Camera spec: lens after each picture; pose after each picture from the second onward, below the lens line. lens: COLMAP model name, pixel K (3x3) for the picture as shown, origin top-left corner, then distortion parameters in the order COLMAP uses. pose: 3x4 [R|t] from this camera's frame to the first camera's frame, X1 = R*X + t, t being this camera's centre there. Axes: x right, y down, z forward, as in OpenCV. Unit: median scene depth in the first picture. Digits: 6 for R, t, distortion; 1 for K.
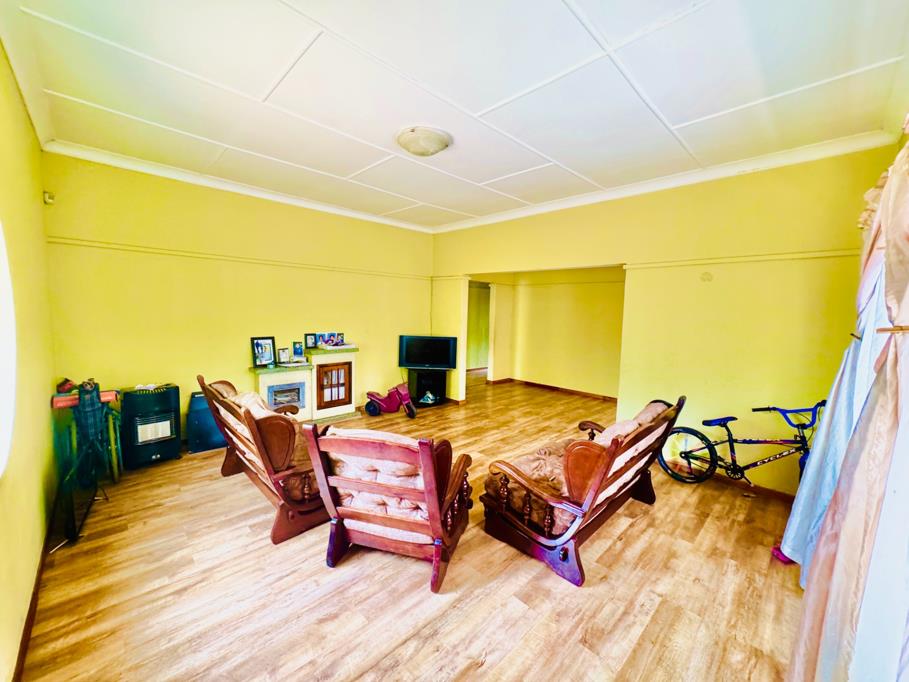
lens RADIAL K [[363.8, 0, 453.7], [0, 363.8, 345.8], [0, 0, 1]] dist [-0.001375, -0.000001]
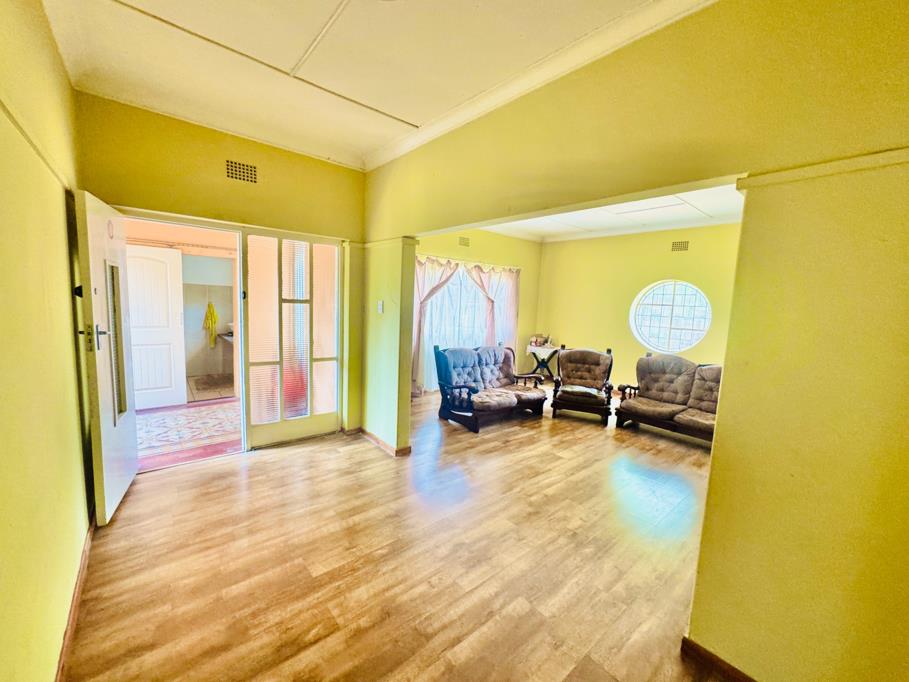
lens RADIAL K [[363.8, 0, 453.3], [0, 363.8, 341.5], [0, 0, 1]] dist [-0.001375, -0.000001]
pose [[-0.995411, -0.069598, 0.065678, 0.254799], [-0.054600, 0.976714, 0.207482, -0.146929], [-0.078589, 0.202944, -0.976031, 1.552805]]
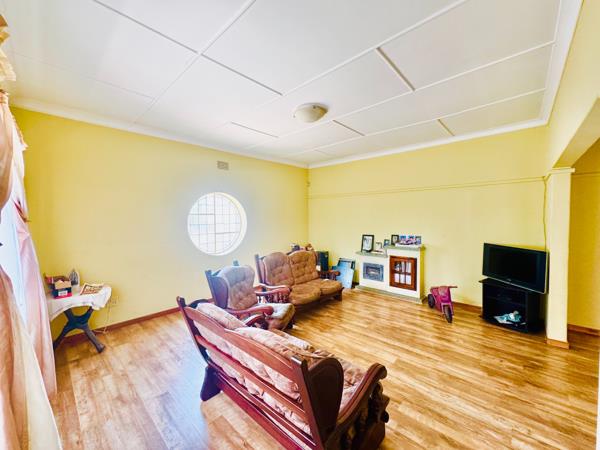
lens RADIAL K [[240.1, 0, 299.8], [0, 240.1, 225.3], [0, 0, 1]] dist [-0.001375, -0.000001]
pose [[0.048418, 0.007178, -0.998801, 0.582599], [-0.090428, 0.995899, 0.002774, -0.039846], [0.994725, 0.090185, 0.048868, 0.556811]]
